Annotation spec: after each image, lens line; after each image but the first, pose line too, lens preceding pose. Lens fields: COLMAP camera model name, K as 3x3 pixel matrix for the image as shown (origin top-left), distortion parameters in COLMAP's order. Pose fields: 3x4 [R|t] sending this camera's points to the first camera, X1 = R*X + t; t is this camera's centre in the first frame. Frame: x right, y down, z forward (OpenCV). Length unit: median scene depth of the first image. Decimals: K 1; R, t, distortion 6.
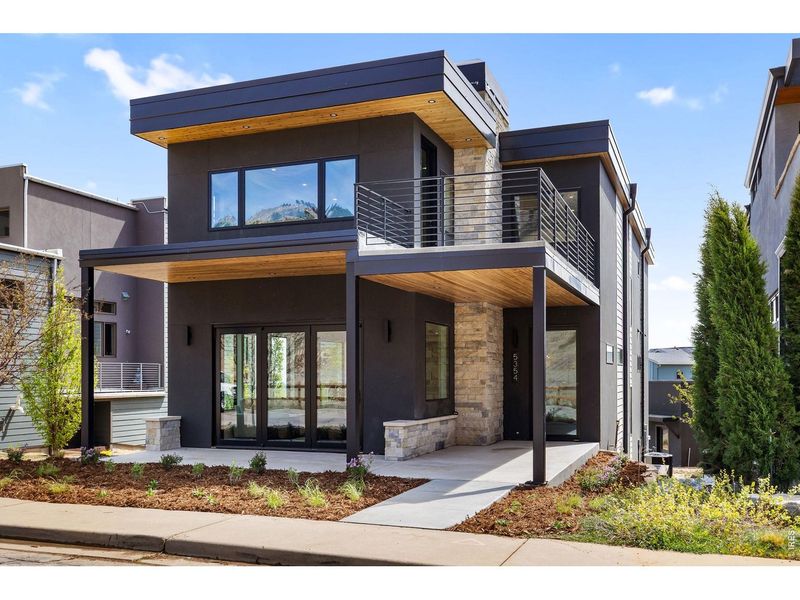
lens RADIAL K [[780.4, 0, 375.8], [0, 780.4, 315.4], [0, 0, 1]] dist [0.004868, -0.006954]
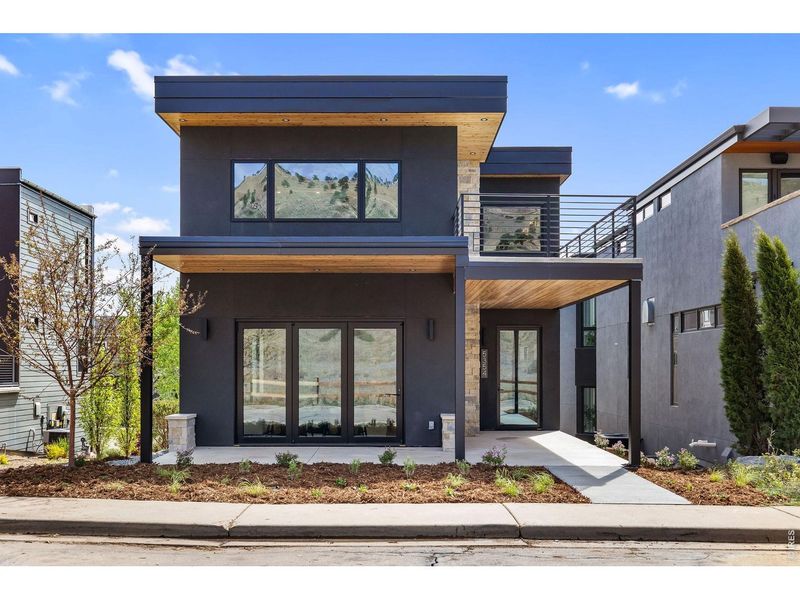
lens RADIAL K [[793.9, 0, 400.0], [0, 793.9, 300.0], [0, 0, 1]] dist [-0.006273, 0.004014]
pose [[0.935221, 0.033815, 0.352446, -0.377836], [-0.030962, 0.999426, -0.013730, -0.004061], [-0.352708, 0.001928, 0.935731, 0.008991]]
